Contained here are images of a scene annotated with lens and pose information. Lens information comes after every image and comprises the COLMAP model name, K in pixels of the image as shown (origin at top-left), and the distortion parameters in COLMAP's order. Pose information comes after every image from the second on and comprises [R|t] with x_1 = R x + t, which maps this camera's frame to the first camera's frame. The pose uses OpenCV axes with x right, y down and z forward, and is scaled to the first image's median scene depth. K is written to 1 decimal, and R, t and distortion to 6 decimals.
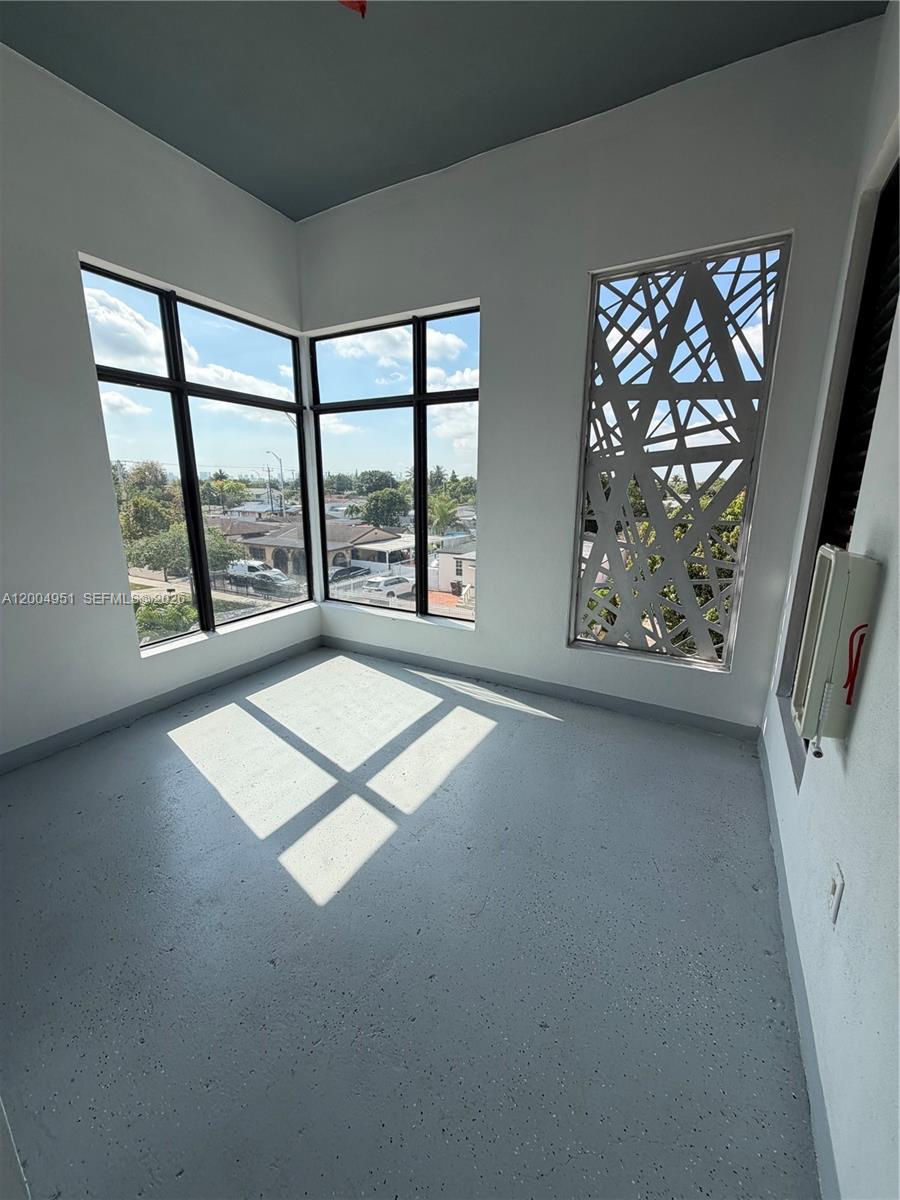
lens RADIAL K [[485.1, 0, 452.0], [0, 485.1, 596.1], [0, 0, 1]] dist [0.001534, -0.000029]
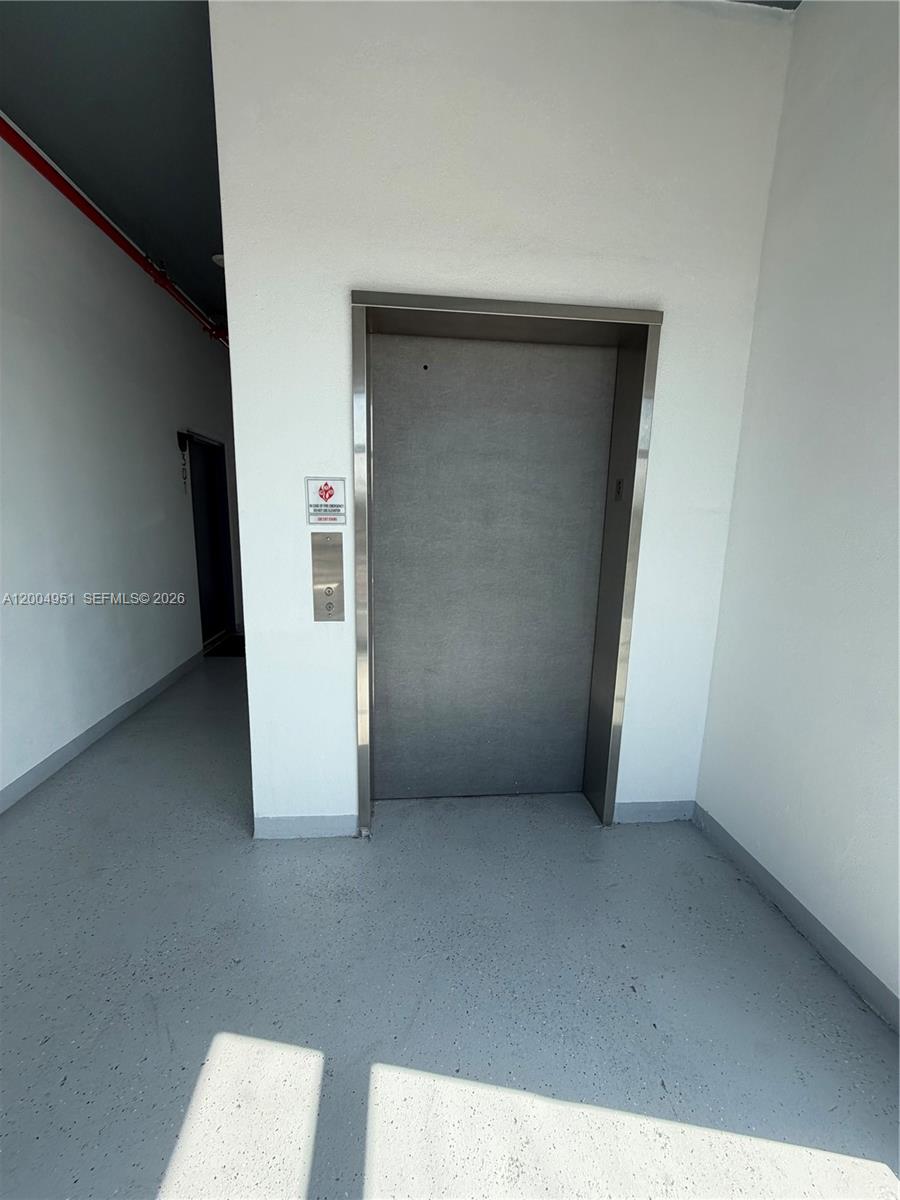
lens RADIAL K [[485.1, 0, 441.9], [0, 485.1, 605.3], [0, 0, 1]] dist [0.001534, -0.000029]
pose [[-0.833402, 0.085770, -0.545971, -0.187640], [-0.153779, 0.912884, 0.378147, -0.324483], [0.530842, 0.399107, -0.747610, 1.399846]]
